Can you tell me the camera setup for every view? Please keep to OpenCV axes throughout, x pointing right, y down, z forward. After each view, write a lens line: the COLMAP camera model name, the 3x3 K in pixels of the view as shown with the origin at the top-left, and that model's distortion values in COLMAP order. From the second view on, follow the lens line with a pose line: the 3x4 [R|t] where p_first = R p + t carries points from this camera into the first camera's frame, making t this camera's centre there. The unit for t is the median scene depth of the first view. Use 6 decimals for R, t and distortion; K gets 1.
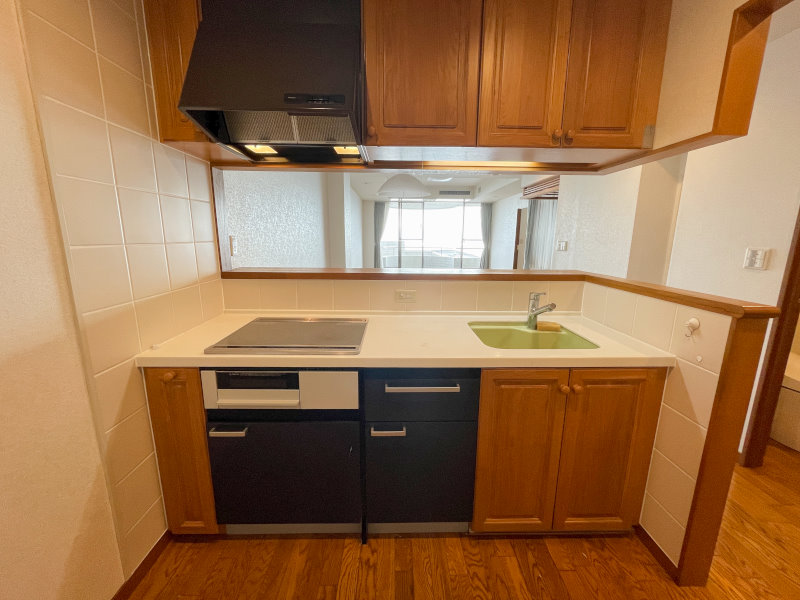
lens RADIAL K [[322.3, 0, 397.7], [0, 322.3, 297.8], [0, 0, 1]] dist [-0.001819, -0.000414]
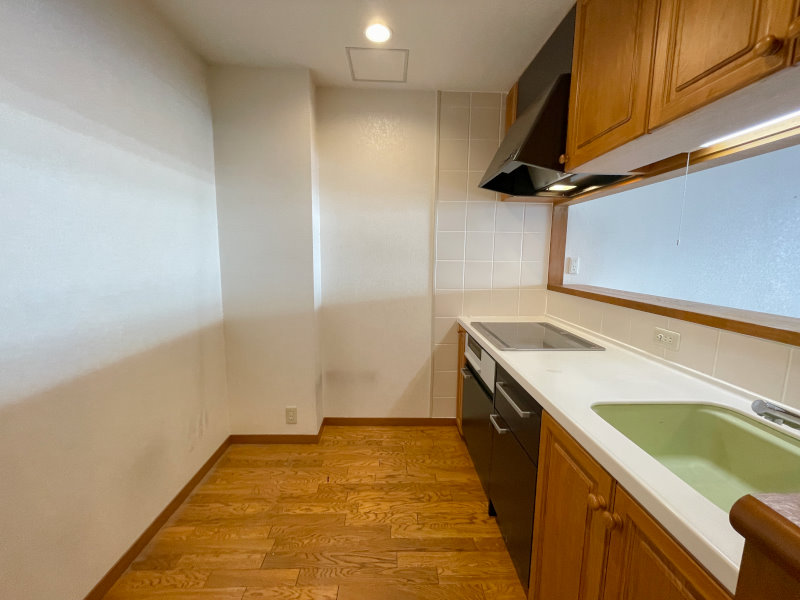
lens RADIAL K [[322.3, 0, 399.5], [0, 322.3, 297.8], [0, 0, 1]] dist [-0.001819, -0.000414]
pose [[0.007993, 0.123580, -0.992302, 1.007186], [-0.200051, 0.972471, 0.119499, -0.084626], [0.979753, 0.197556, 0.032495, 0.508400]]
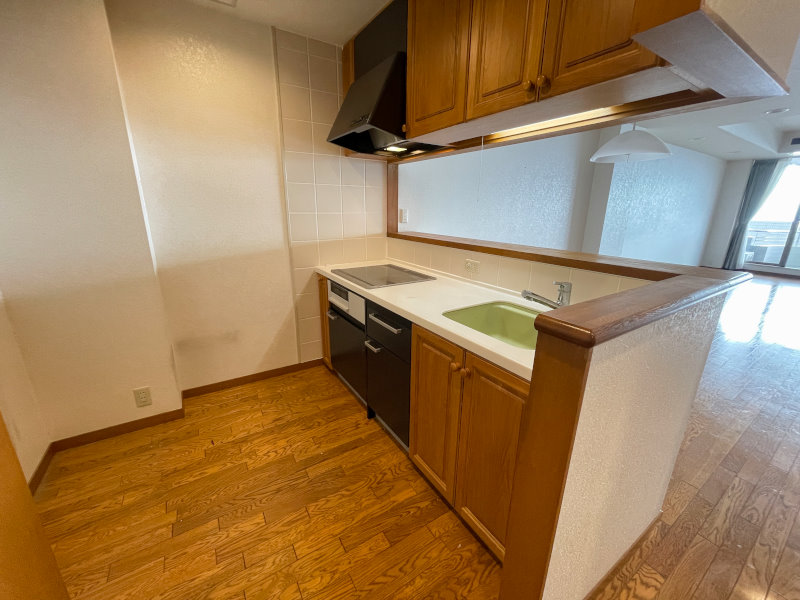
lens RADIAL K [[322.3, 0, 400.3], [0, 322.3, 298.2], [0, 0, 1]] dist [-0.001819, -0.000414]
pose [[0.525165, 0.230327, -0.819238, 1.122263], [-0.168925, 0.971735, 0.164913, -0.052589], [0.834066, 0.051784, 0.549229, 0.285849]]
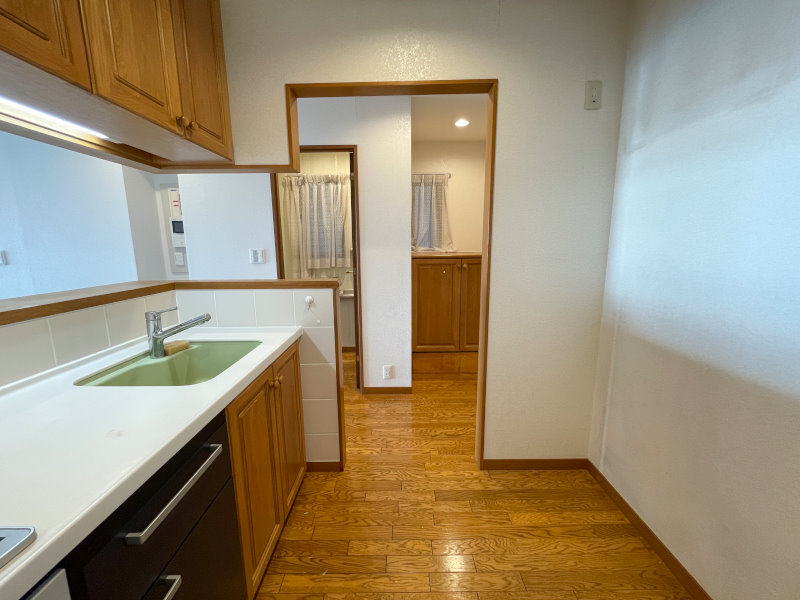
lens RADIAL K [[322.3, 0, 399.3], [0, 322.3, 298.1], [0, 0, 1]] dist [-0.001819, -0.000414]
pose [[0.017840, -0.173841, 0.984612, -0.425202], [0.197418, 0.965994, 0.166976, -0.076609], [-0.980157, 0.191401, 0.051553, 0.469541]]
